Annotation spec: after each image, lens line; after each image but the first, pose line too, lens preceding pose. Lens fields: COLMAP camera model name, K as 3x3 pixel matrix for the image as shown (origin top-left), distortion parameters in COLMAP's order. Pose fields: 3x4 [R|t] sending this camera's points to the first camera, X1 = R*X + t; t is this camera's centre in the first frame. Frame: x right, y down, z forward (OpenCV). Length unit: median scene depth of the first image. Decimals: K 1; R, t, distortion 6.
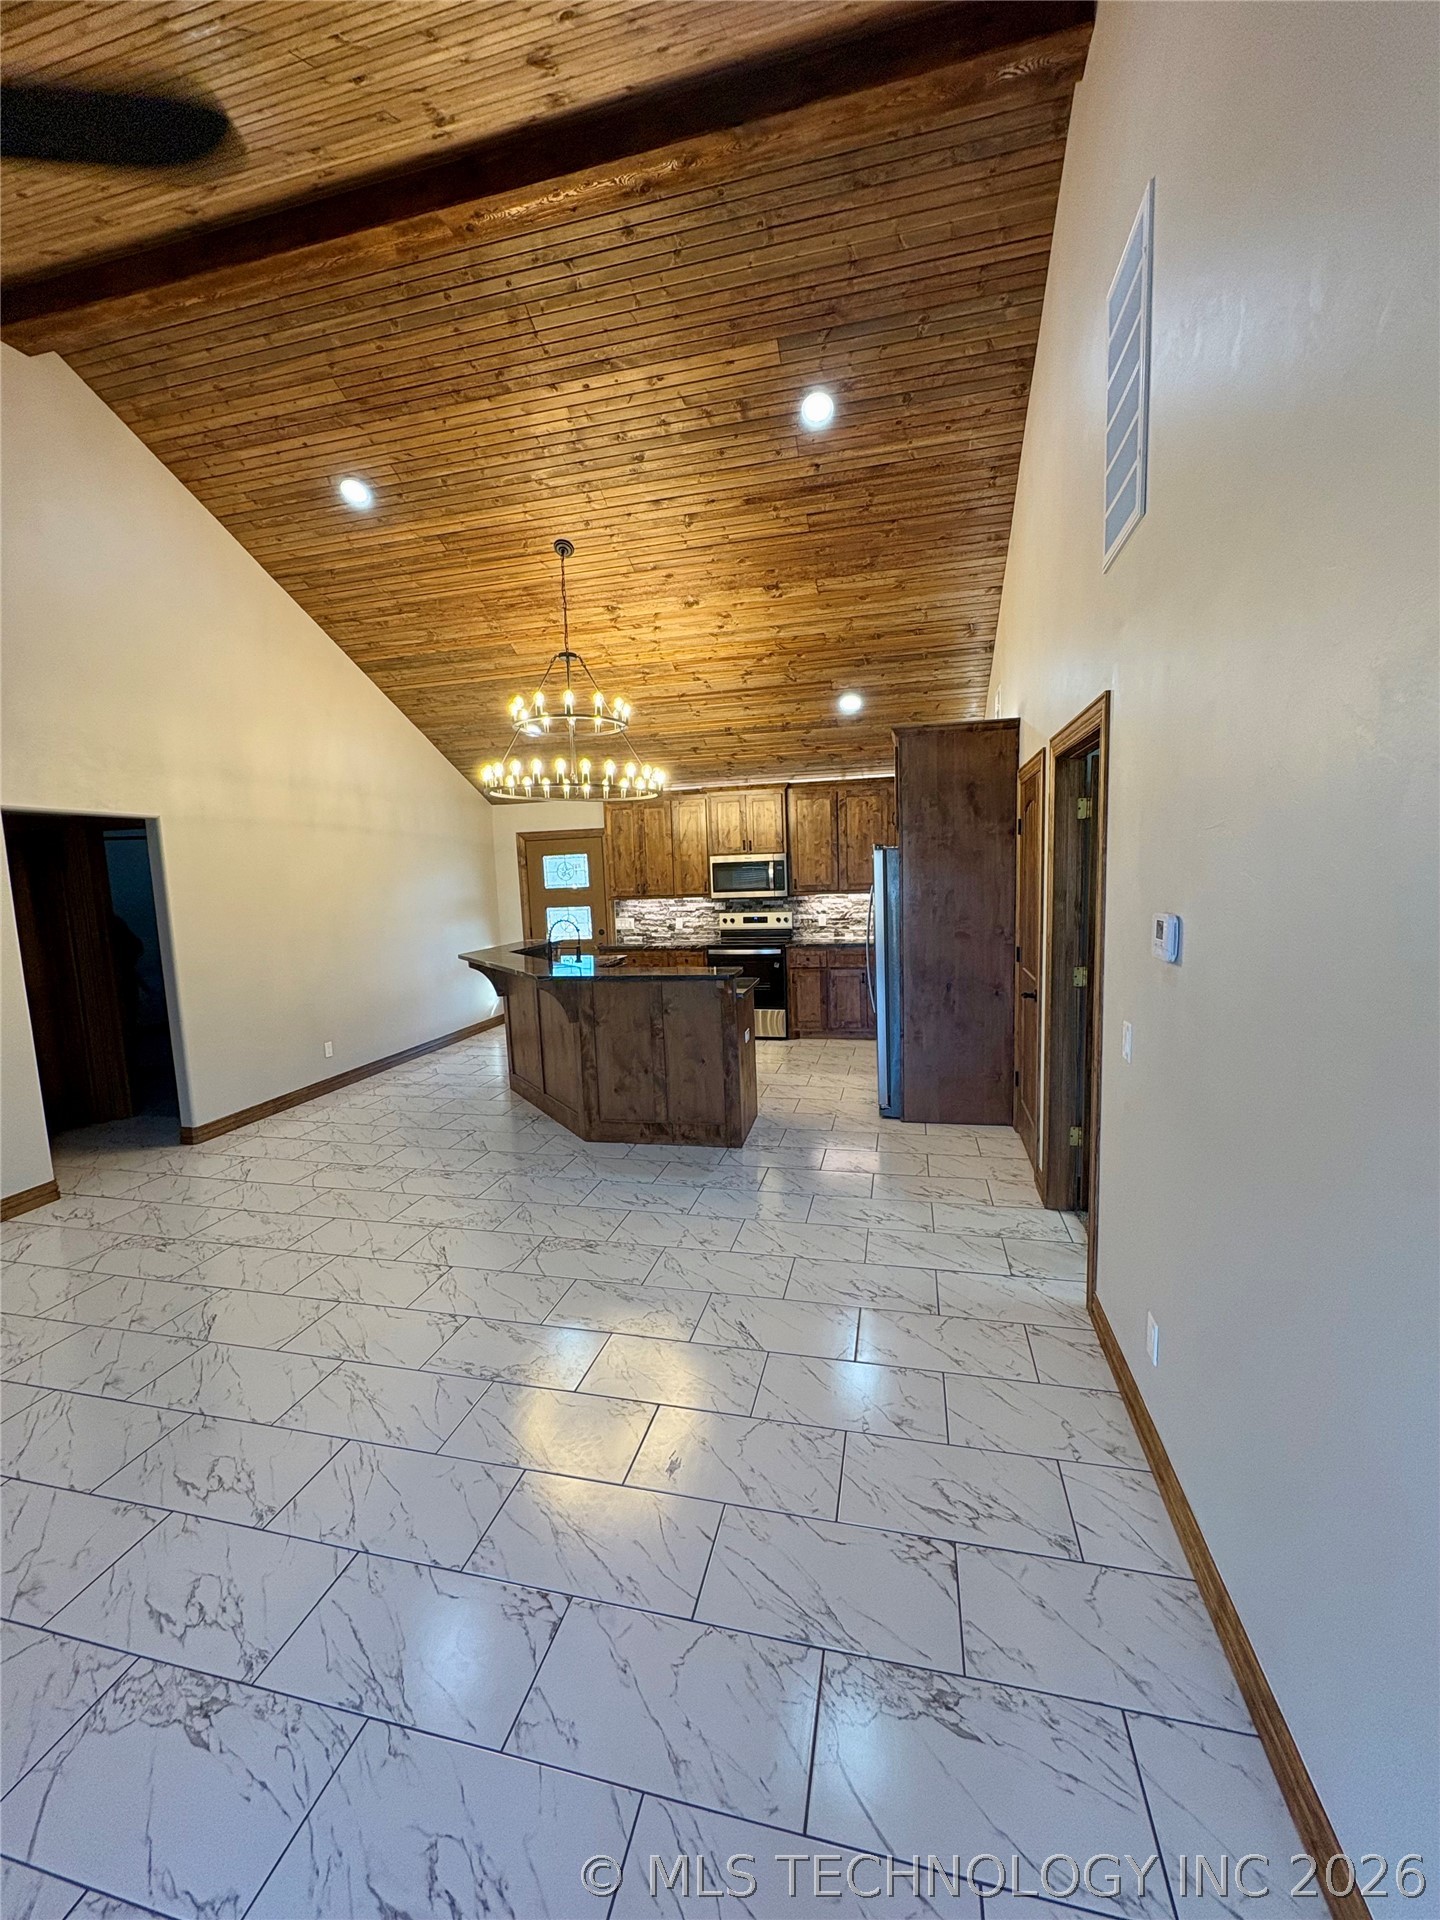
lens RADIAL K [[762.7, 0, 717.9], [0, 762.7, 963.8], [0, 0, 1]] dist [0.002231, -0.000286]
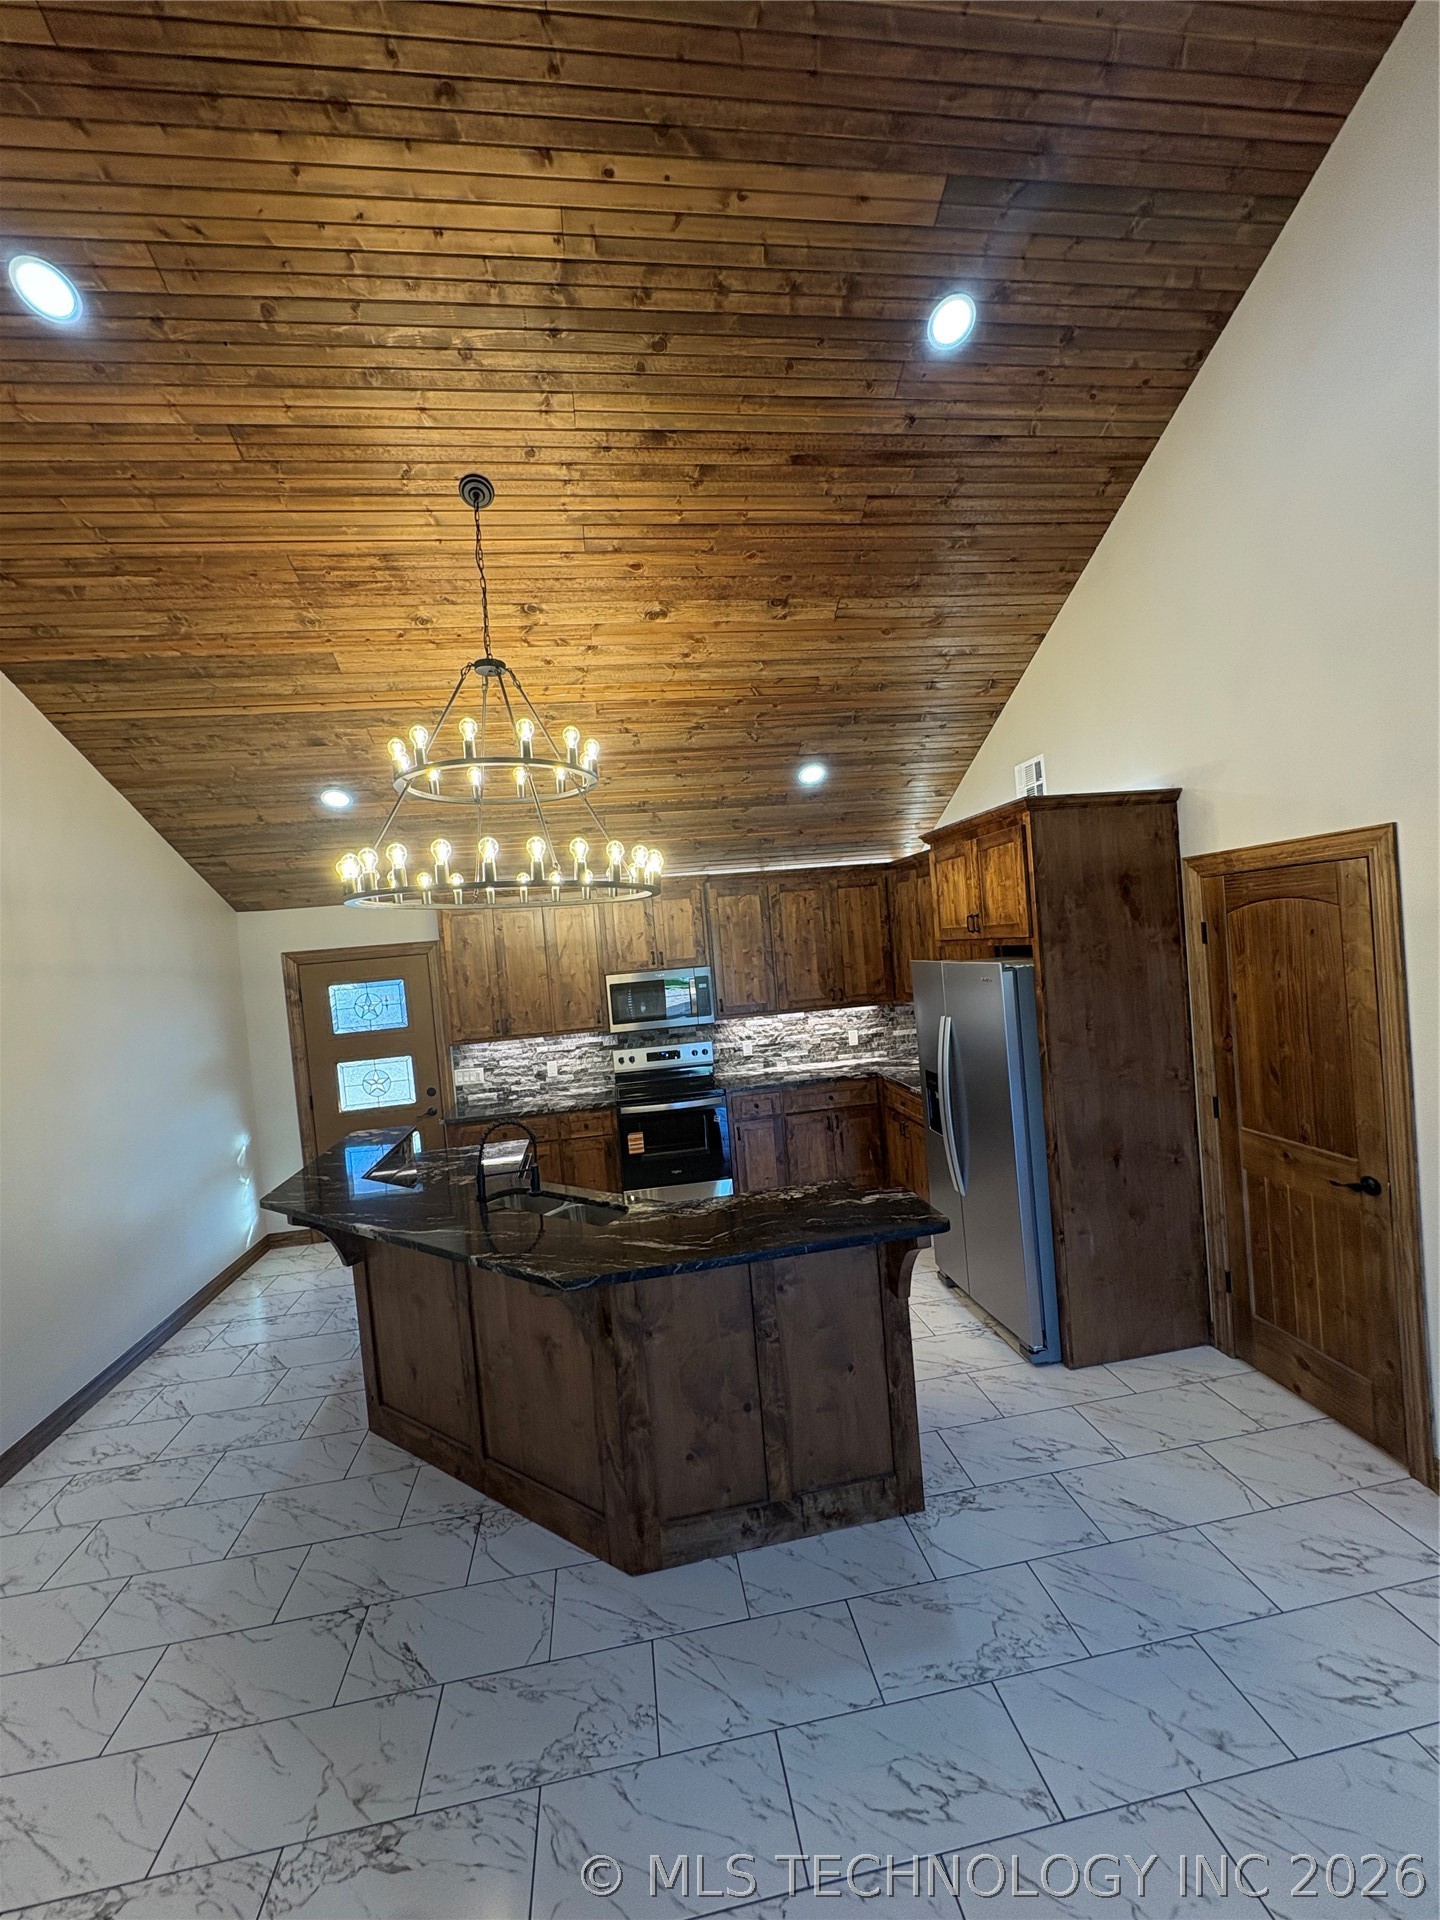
lens RADIAL K [[762.7, 0, 713.5], [0, 762.7, 963.5], [0, 0, 1]] dist [0.002231, -0.000286]
pose [[0.926723, -0.051213, 0.372238, -0.262028], [0.093496, 0.990939, -0.096433, -0.103521], [-0.363926, 0.124169, 0.923114, 0.417186]]
